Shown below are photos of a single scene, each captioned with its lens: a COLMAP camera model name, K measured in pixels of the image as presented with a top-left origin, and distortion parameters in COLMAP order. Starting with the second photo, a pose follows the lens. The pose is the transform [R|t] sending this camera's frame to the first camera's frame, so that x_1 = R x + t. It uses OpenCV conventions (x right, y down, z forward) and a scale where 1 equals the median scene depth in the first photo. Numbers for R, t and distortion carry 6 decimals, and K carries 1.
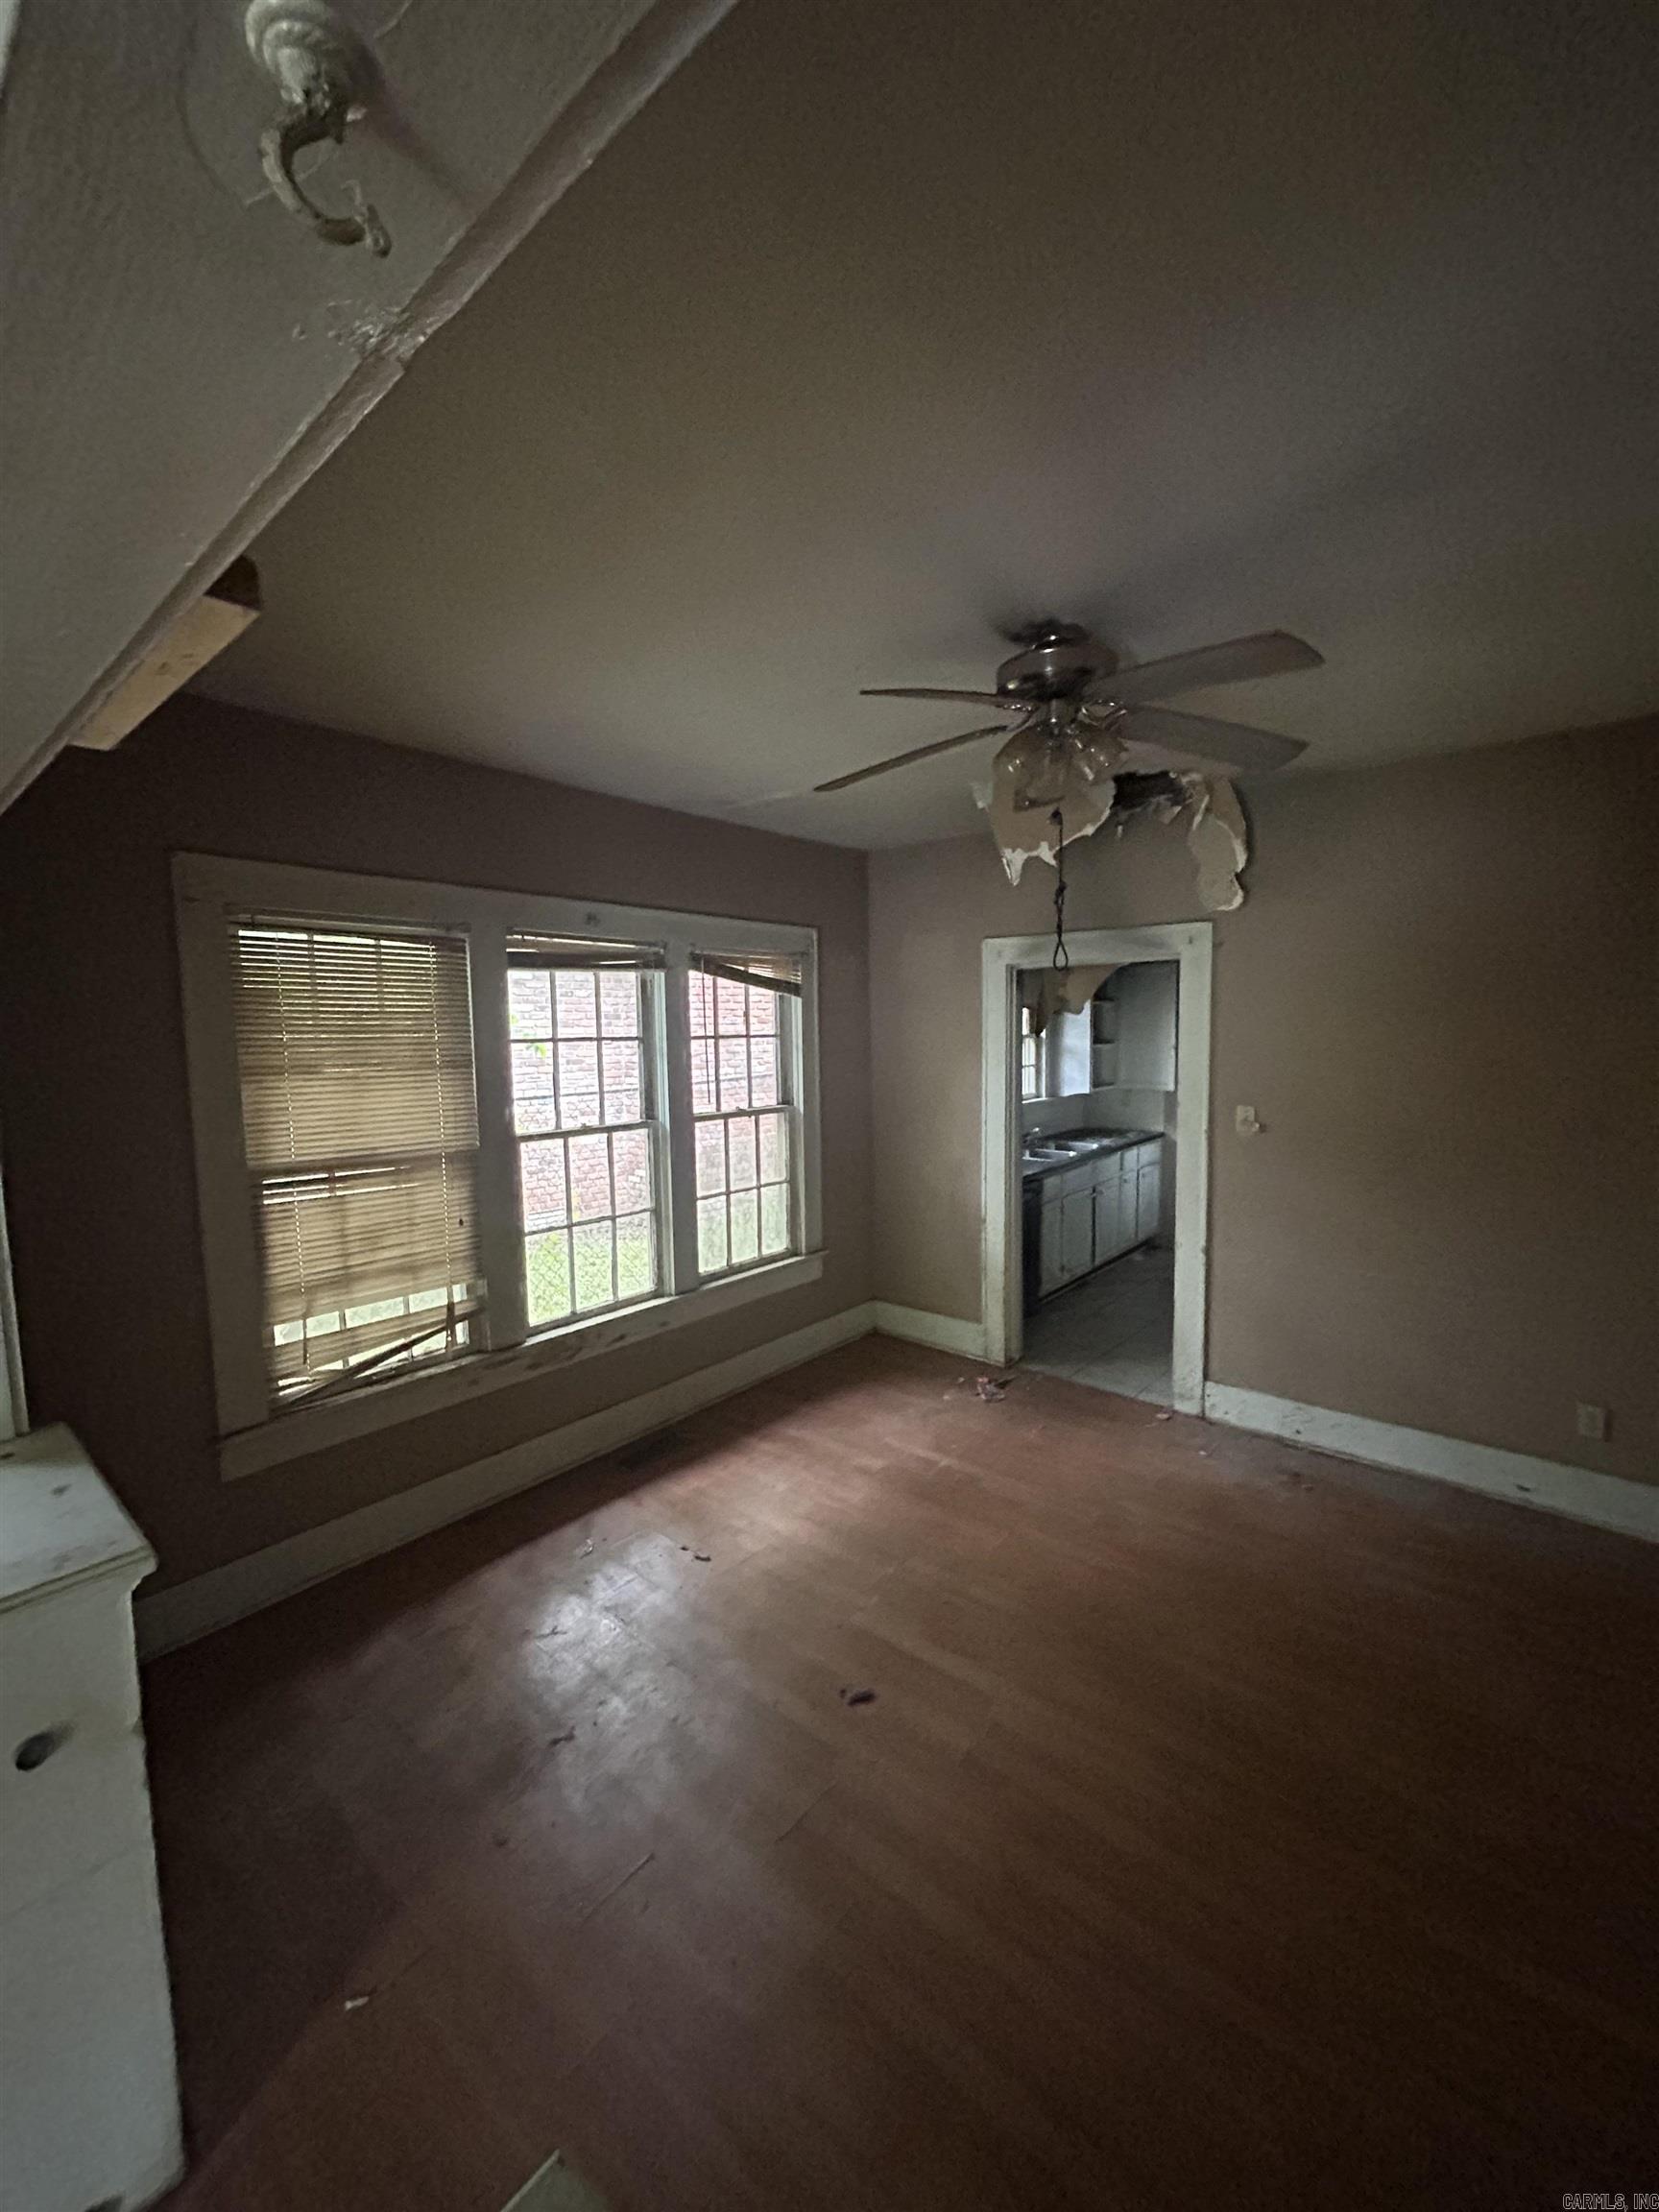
lens RADIAL K [[901.1, 0, 826.2], [0, 901.1, 1099.6], [0, 0, 1]] dist [-0.000242, -0.000005]
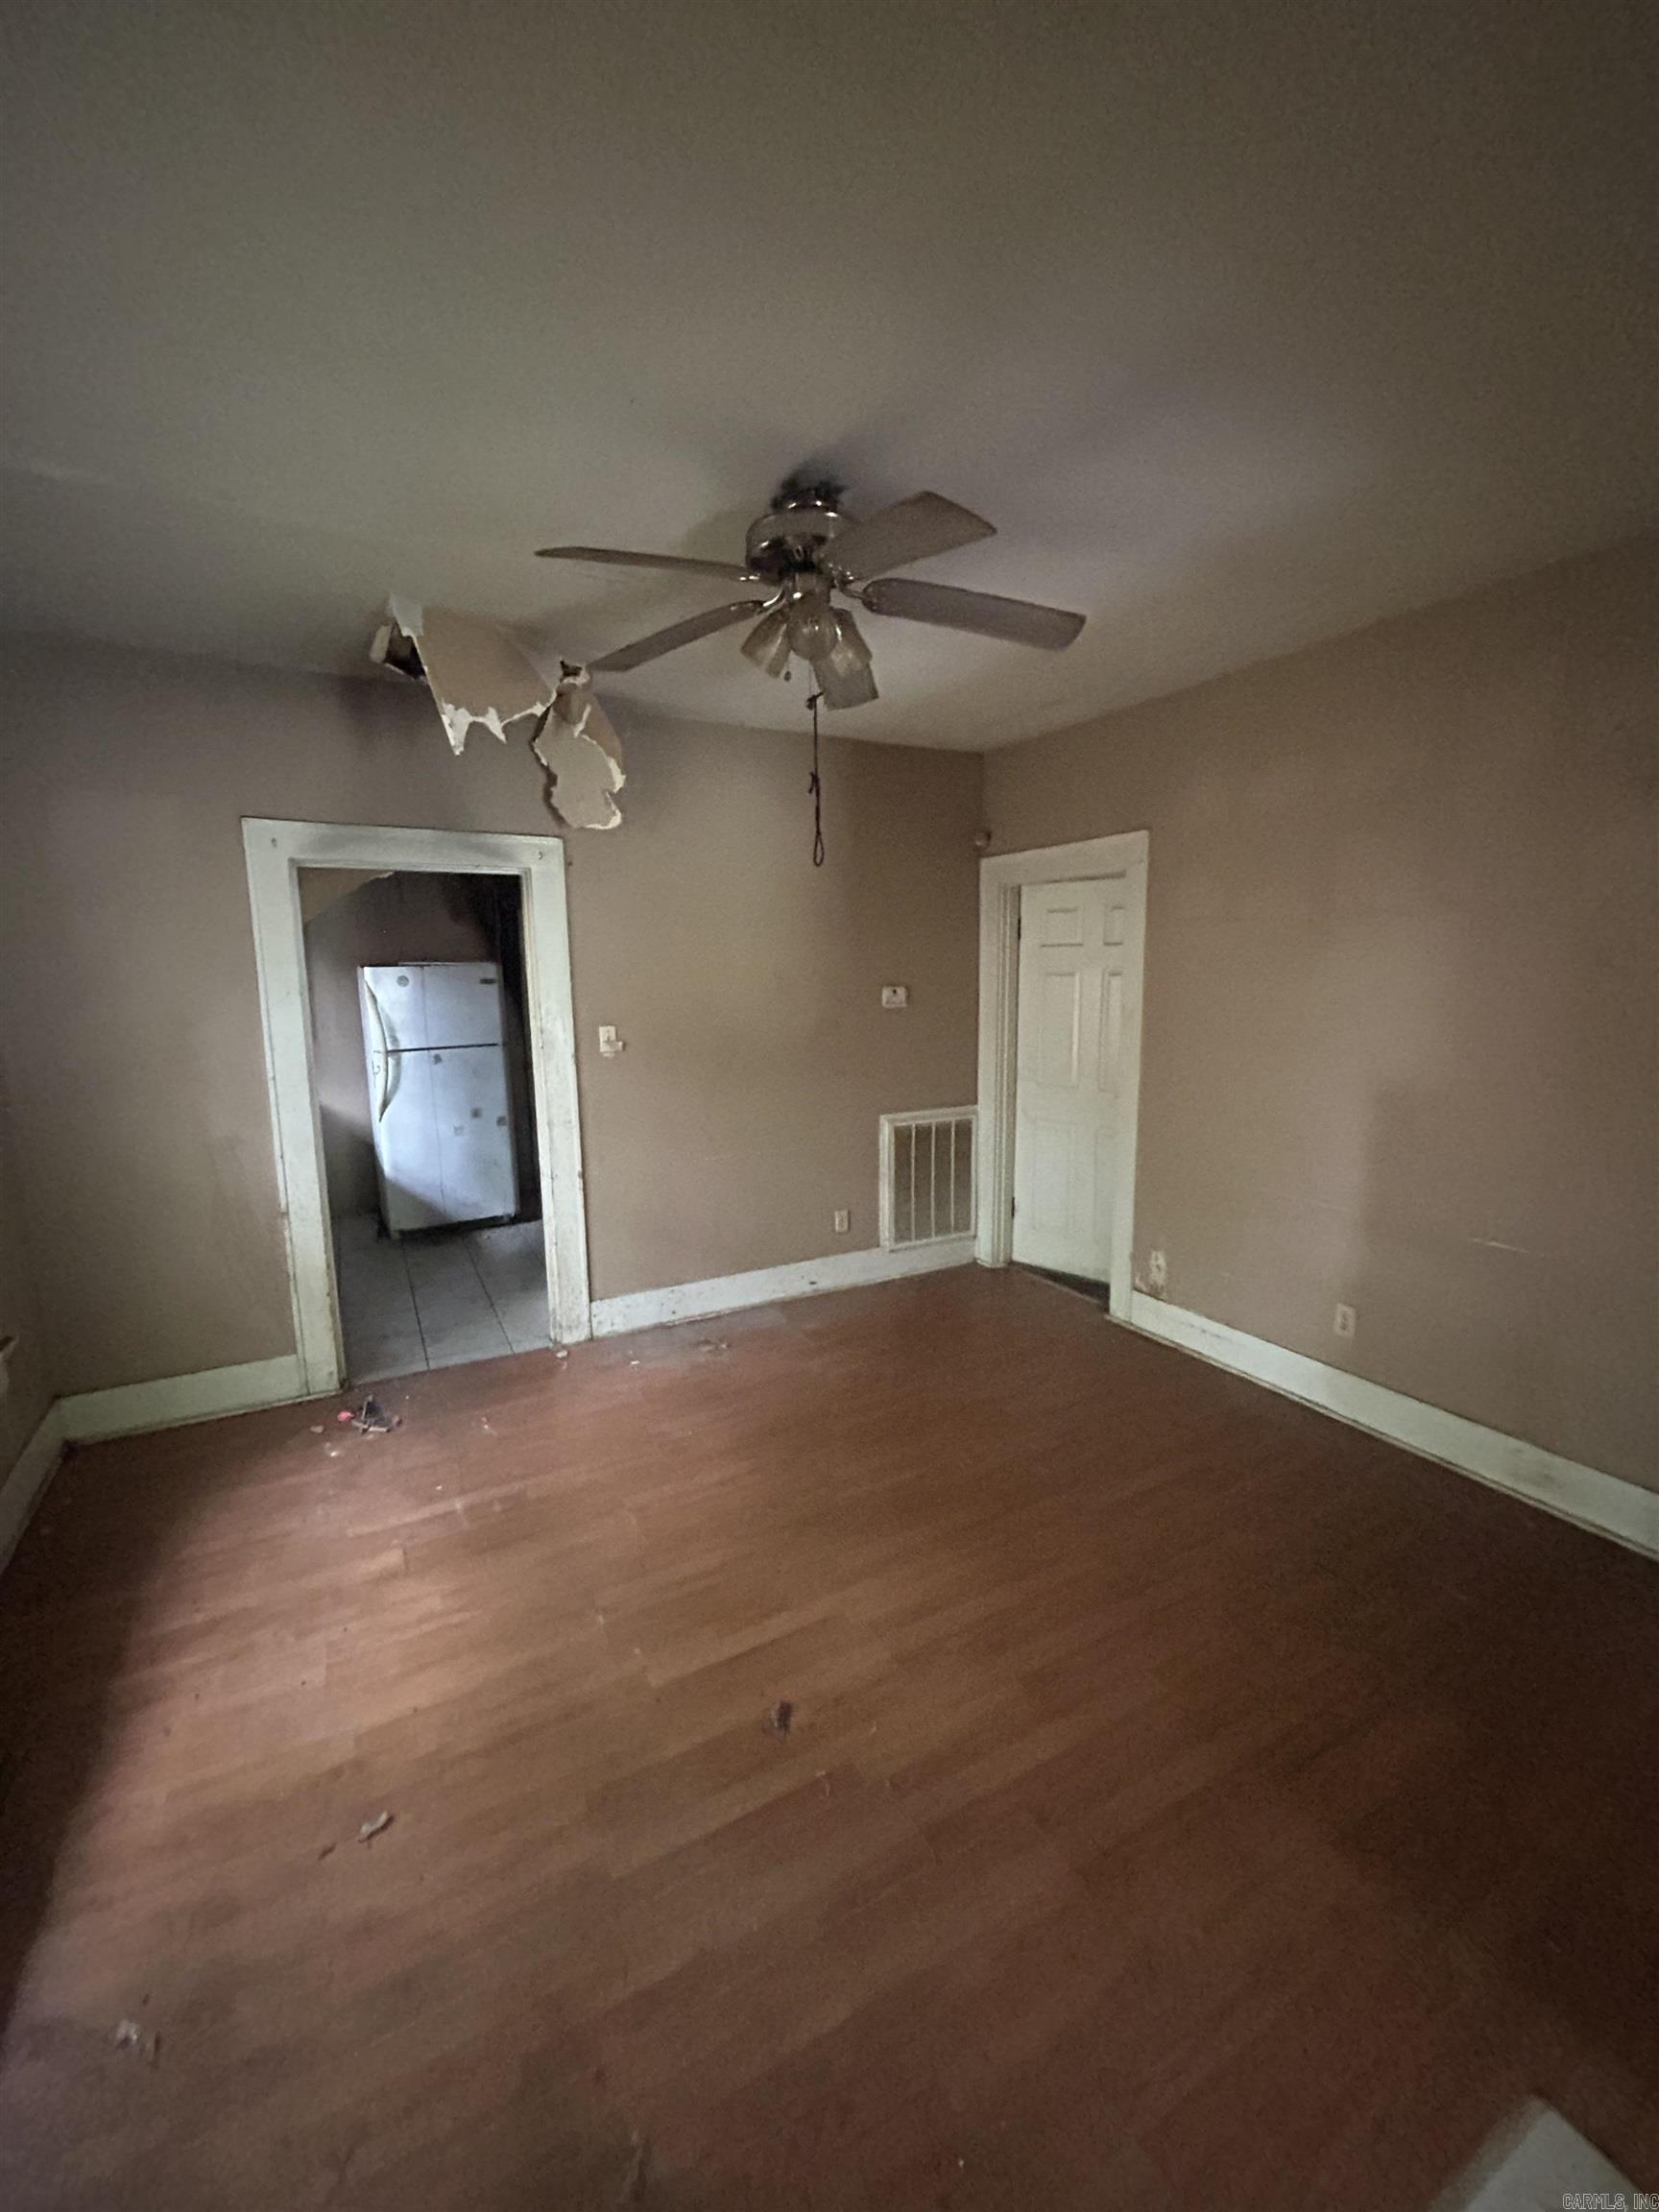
lens RADIAL K [[901.1, 0, 830.9], [0, 901.1, 1102.6], [0, 0, 1]] dist [-0.000242, -0.000005]
pose [[0.345836, -0.130676, 0.929151, -0.416419], [0.082413, 0.990658, 0.108651, 0.002913], [-0.934669, 0.038998, 0.353375, 0.402760]]
